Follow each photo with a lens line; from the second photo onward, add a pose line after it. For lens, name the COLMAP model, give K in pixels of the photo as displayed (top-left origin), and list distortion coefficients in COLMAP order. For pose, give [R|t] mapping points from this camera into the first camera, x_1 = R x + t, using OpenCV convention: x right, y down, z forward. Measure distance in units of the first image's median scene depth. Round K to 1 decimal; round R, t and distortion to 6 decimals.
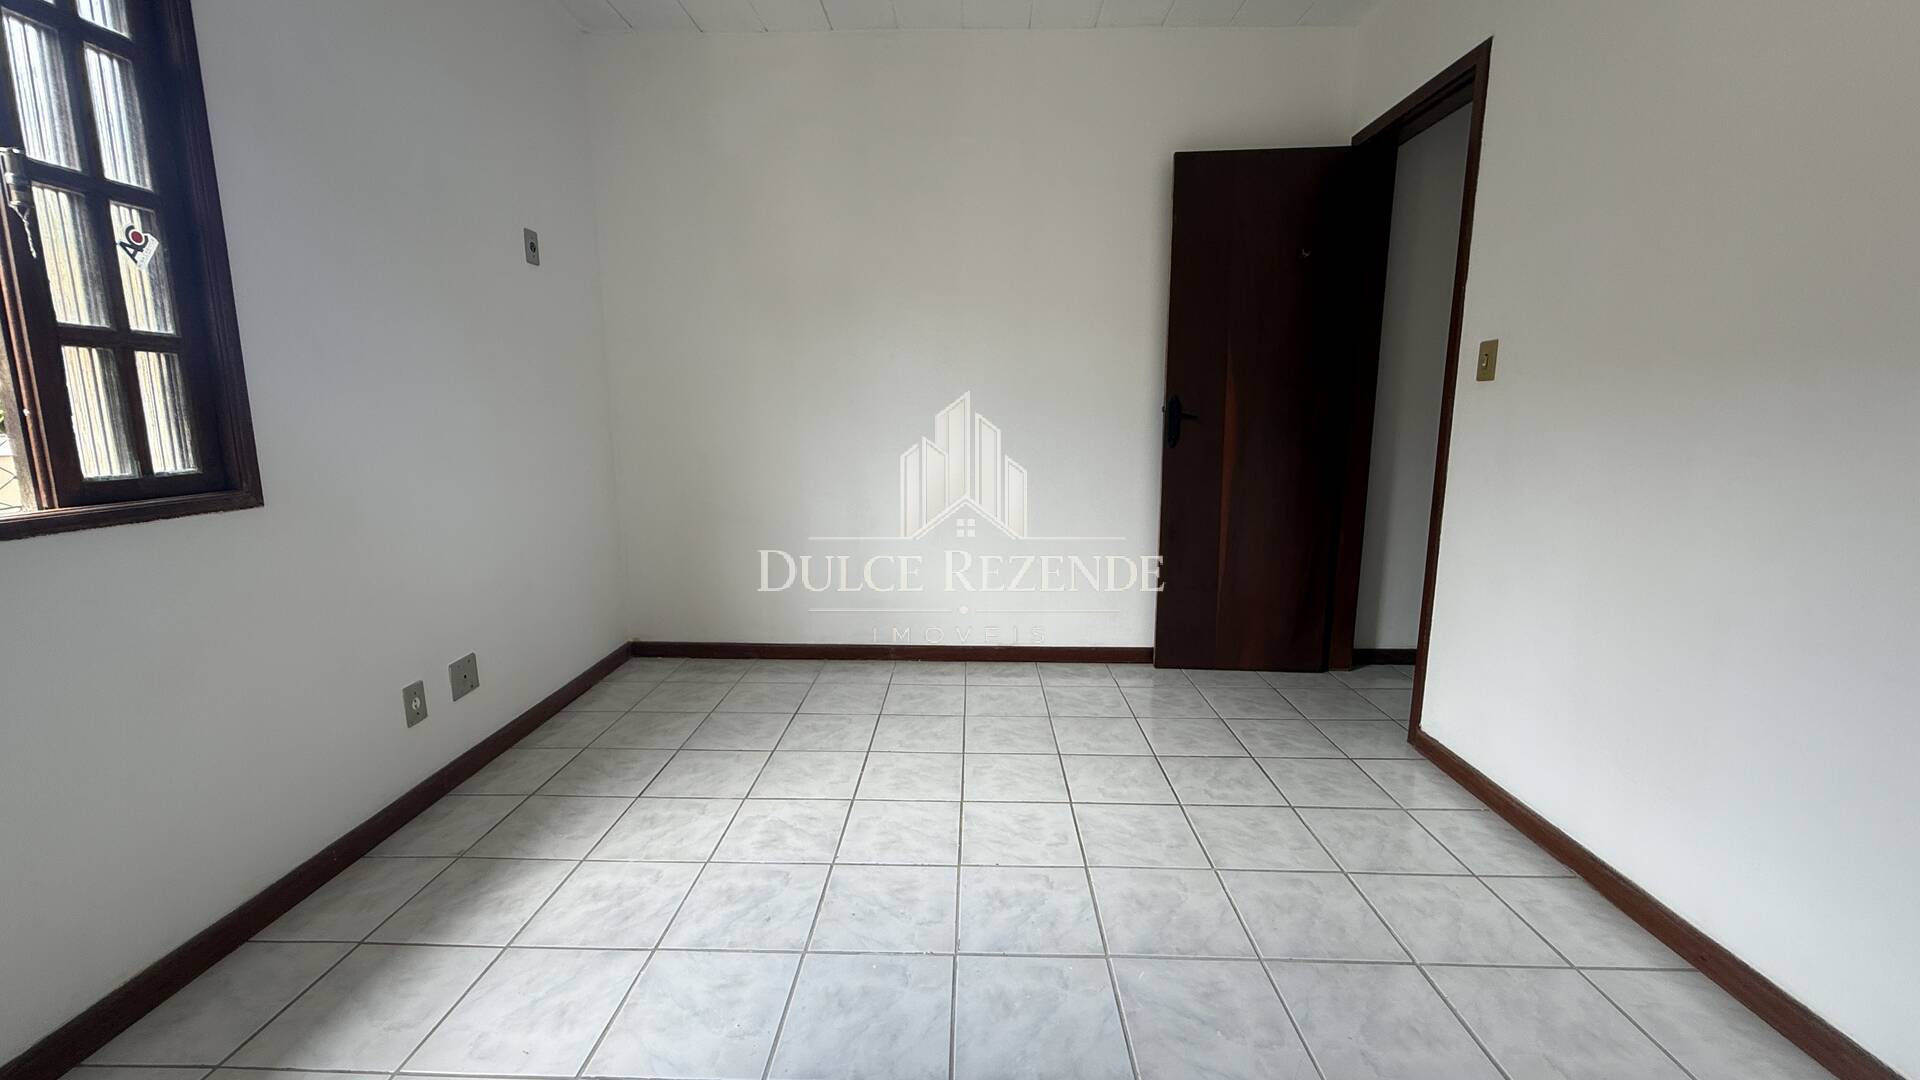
lens RADIAL K [[772.4, 0, 951.8], [0, 772.4, 550.5], [0, 0, 1]] dist [0.003499, -0.000175]
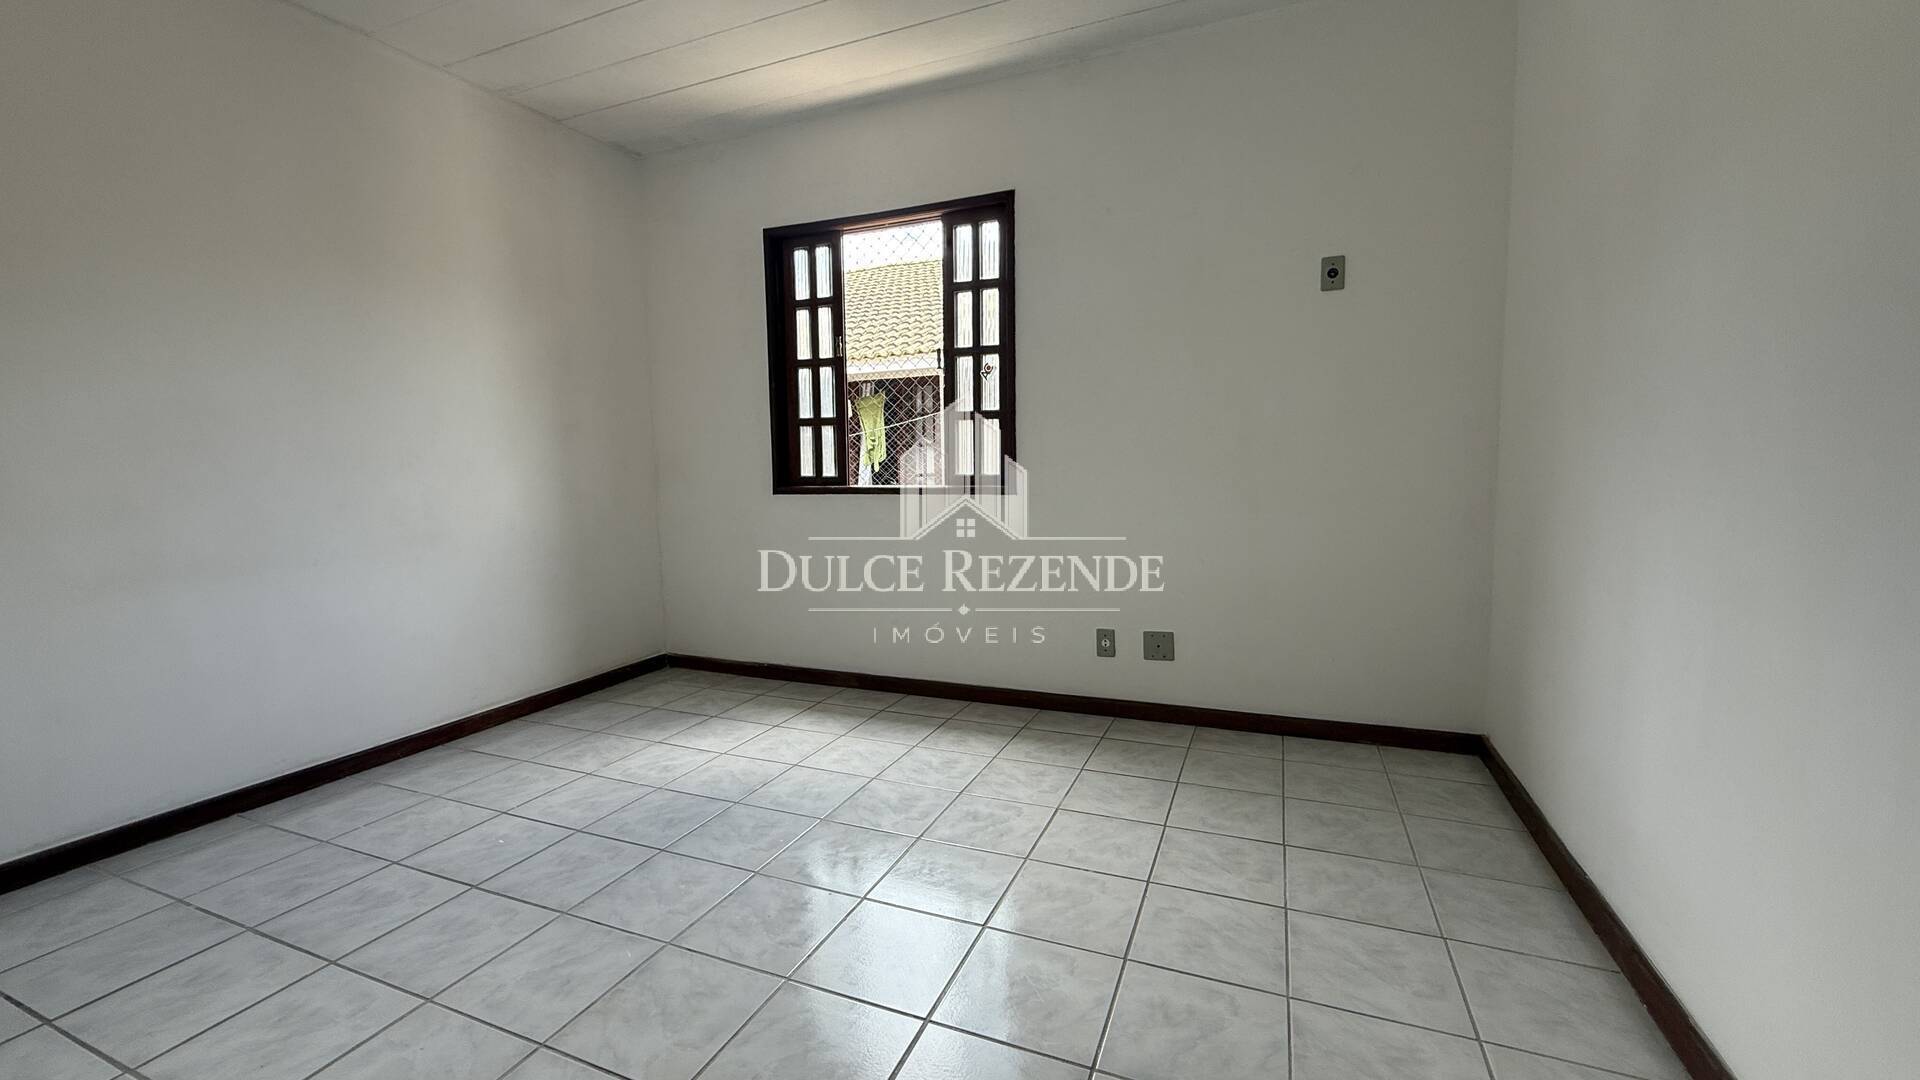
lens RADIAL K [[772.4, 0, 955.9], [0, 772.4, 544.9], [0, 0, 1]] dist [0.003499, -0.000175]
pose [[-0.367312, 0.103269, -0.924347, 0.725455], [-0.151162, 0.973976, 0.168881, -0.182087], [0.917732, 0.201758, -0.342143, 1.195638]]
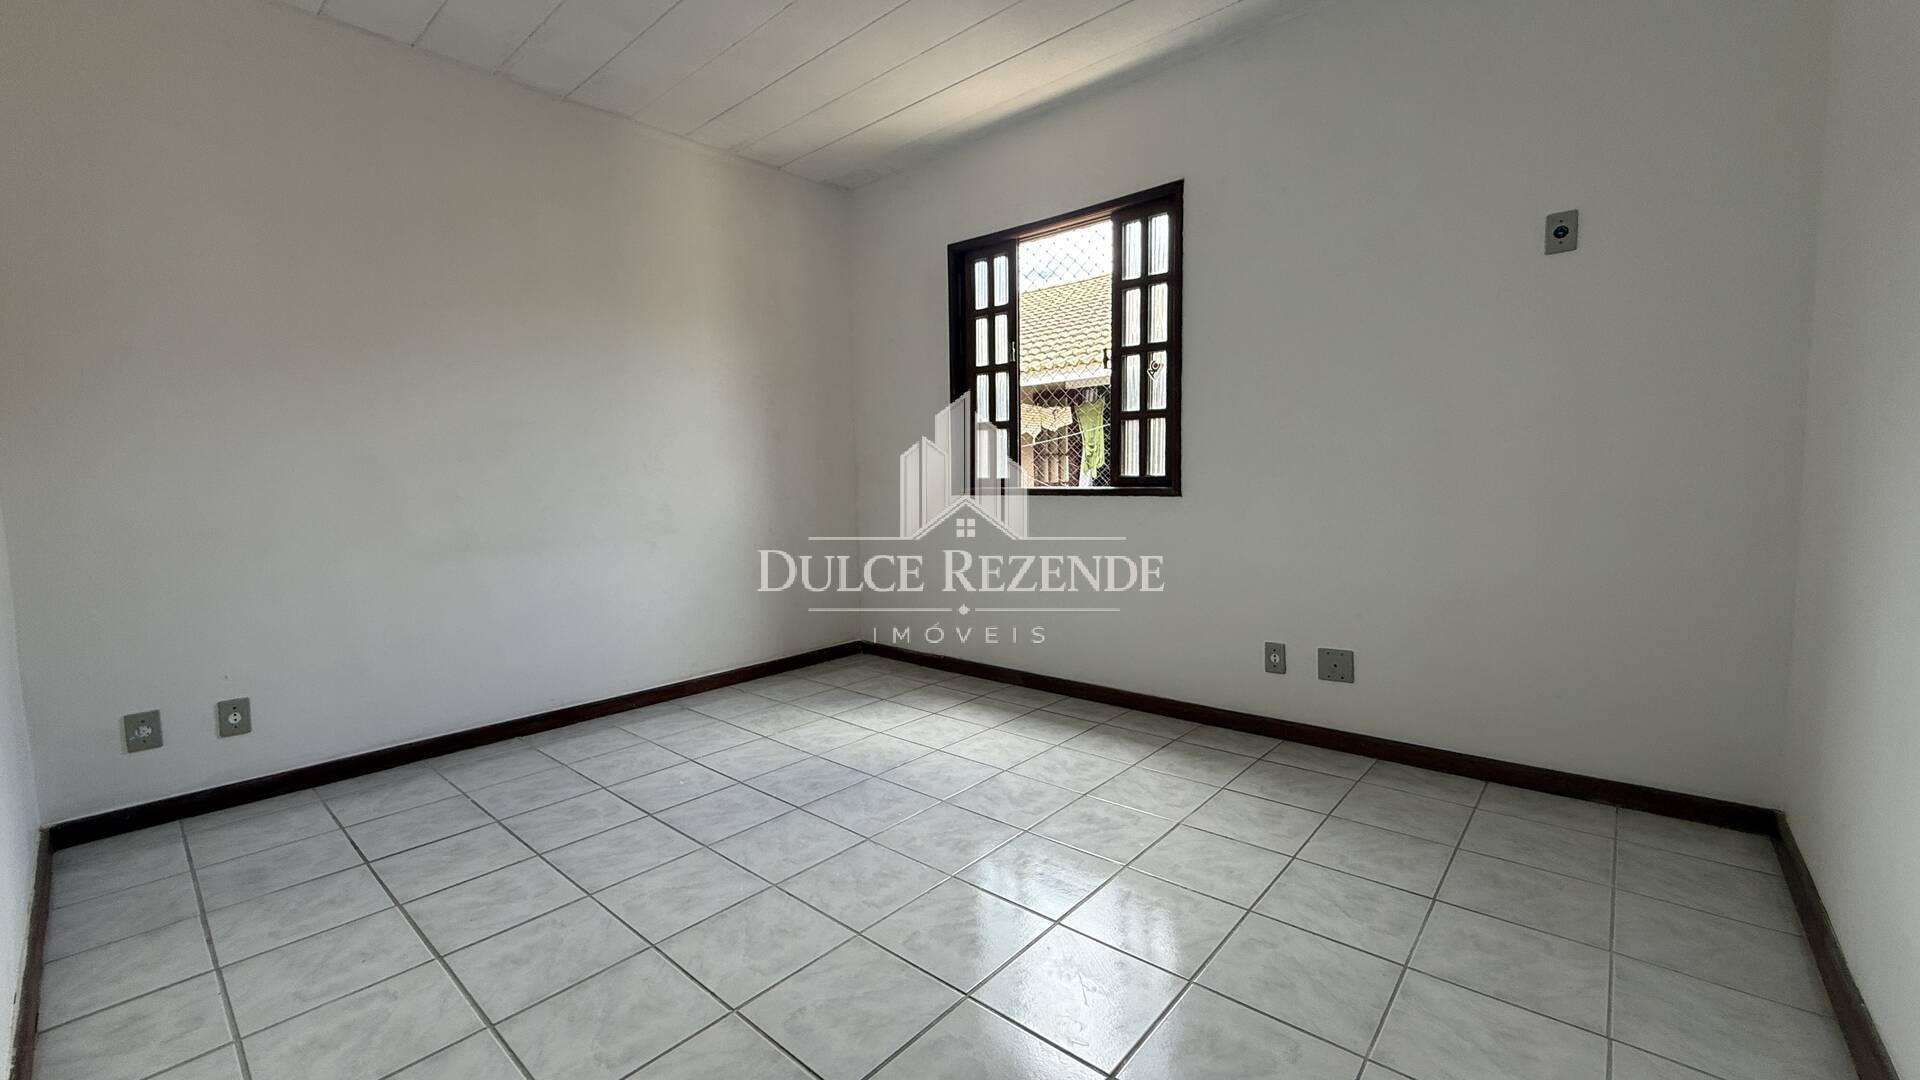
lens RADIAL K [[772.4, 0, 952.2], [0, 772.4, 544.1], [0, 0, 1]] dist [0.003499, -0.000175]
pose [[-0.643406, 0.076315, -0.761712, 0.660359], [-0.121530, 0.972217, 0.200059, -0.190809], [0.755817, 0.221290, -0.616256, 1.351199]]
